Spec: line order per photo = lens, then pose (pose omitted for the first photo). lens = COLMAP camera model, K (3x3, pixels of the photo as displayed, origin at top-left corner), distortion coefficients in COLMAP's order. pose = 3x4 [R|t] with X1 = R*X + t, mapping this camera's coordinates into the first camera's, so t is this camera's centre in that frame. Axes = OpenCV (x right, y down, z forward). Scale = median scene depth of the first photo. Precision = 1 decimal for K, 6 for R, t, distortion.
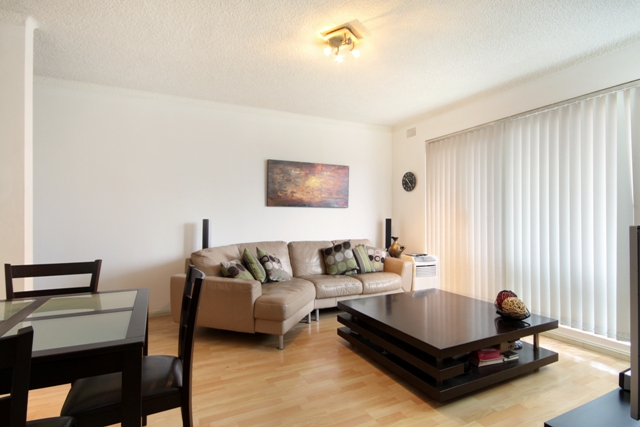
lens RADIAL K [[312.3, 0, 320.0], [0, 312.3, 213.5], [0, 0, 1]] dist [0.000989, 0.000265]
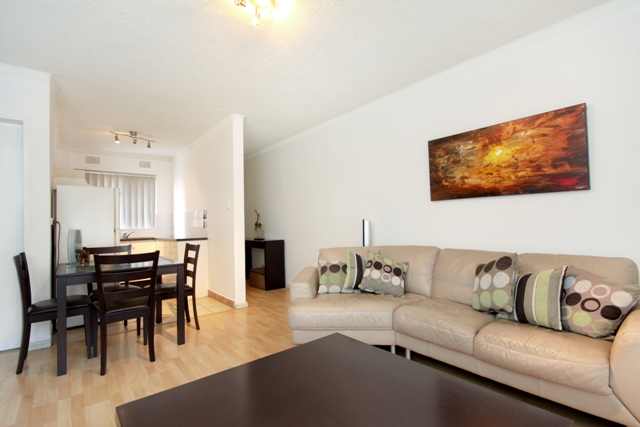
lens RADIAL K [[298.1, 0, 320.0], [0, 298.1, 213.5], [0, 0, 1]] dist [0.000655, 0.000034]
pose [[0.251800, -0.033796, -0.967189, 0.465990], [0.040680, 0.998876, -0.024313, 0.014537], [0.966924, -0.033223, 0.252892, 0.520223]]
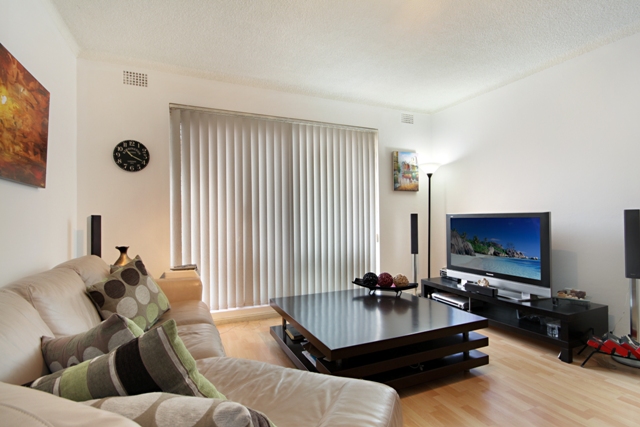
lens RADIAL K [[312.3, 0, 320.0], [0, 312.3, 213.5], [0, 0, 1]] dist [0.000989, 0.000265]
pose [[0.029231, 0.013394, 0.999483, -0.353939], [-0.014956, 0.999804, -0.012961, 0.016667], [-0.999461, -0.014569, 0.029425, 0.664538]]
